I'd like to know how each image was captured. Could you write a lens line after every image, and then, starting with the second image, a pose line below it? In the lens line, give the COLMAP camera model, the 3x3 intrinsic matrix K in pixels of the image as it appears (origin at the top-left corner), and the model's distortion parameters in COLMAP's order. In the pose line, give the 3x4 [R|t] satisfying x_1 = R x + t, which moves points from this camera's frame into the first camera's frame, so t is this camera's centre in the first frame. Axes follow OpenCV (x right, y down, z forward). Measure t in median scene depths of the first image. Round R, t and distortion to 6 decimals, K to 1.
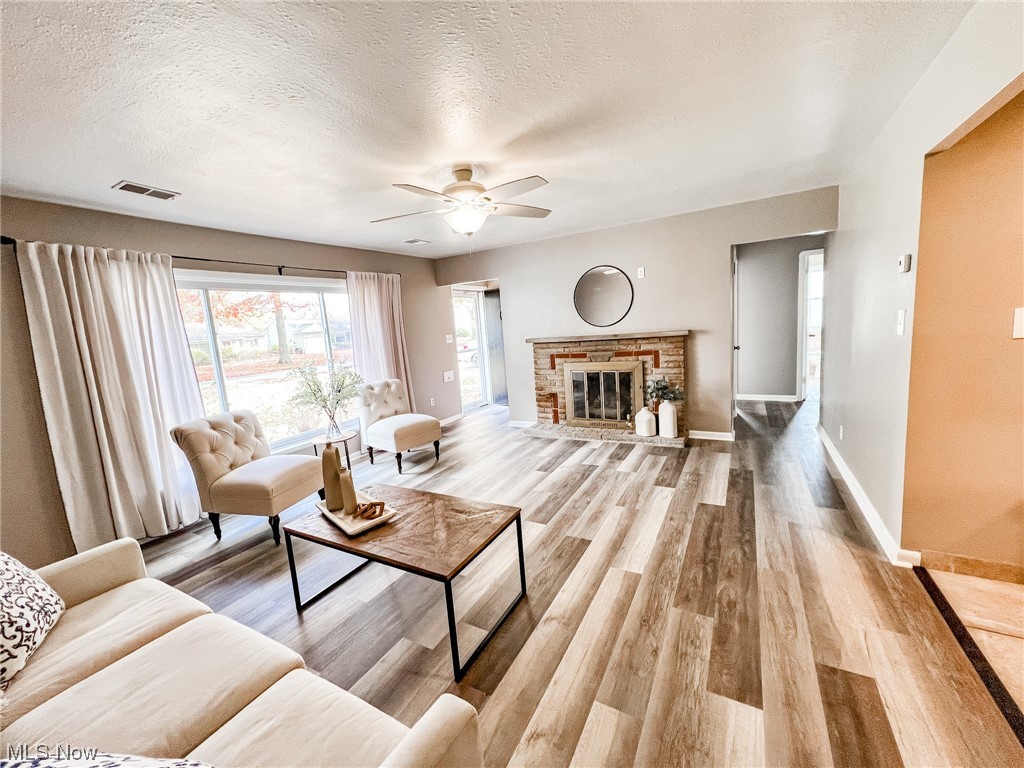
lens RADIAL K [[405.7, 0, 509.3], [0, 405.7, 382.5], [0, 0, 1]] dist [-0.001720, 0.000312]
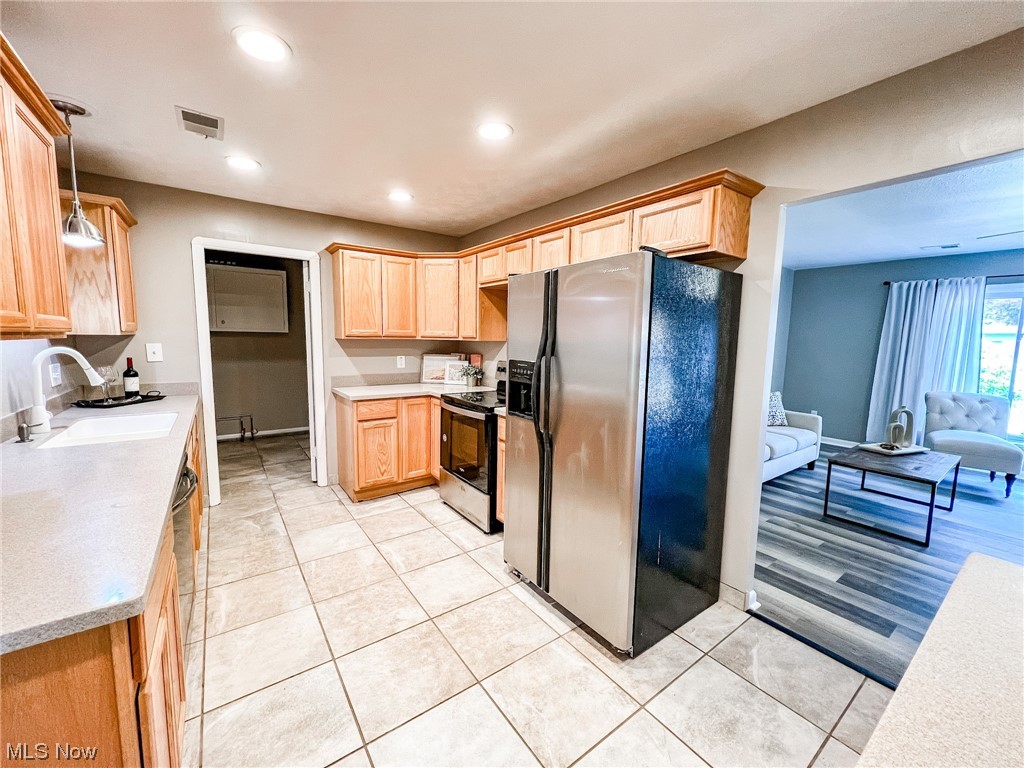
lens RADIAL K [[407.5, 0, 508.6], [0, 407.5, 382.5], [0, 0, 1]] dist [-0.001921, 0.000445]
pose [[-0.414186, 0.168740, -0.894414, 0.896389], [-0.114920, 0.965106, 0.235294, -0.078062], [0.902908, 0.200241, -0.380342, 0.091019]]
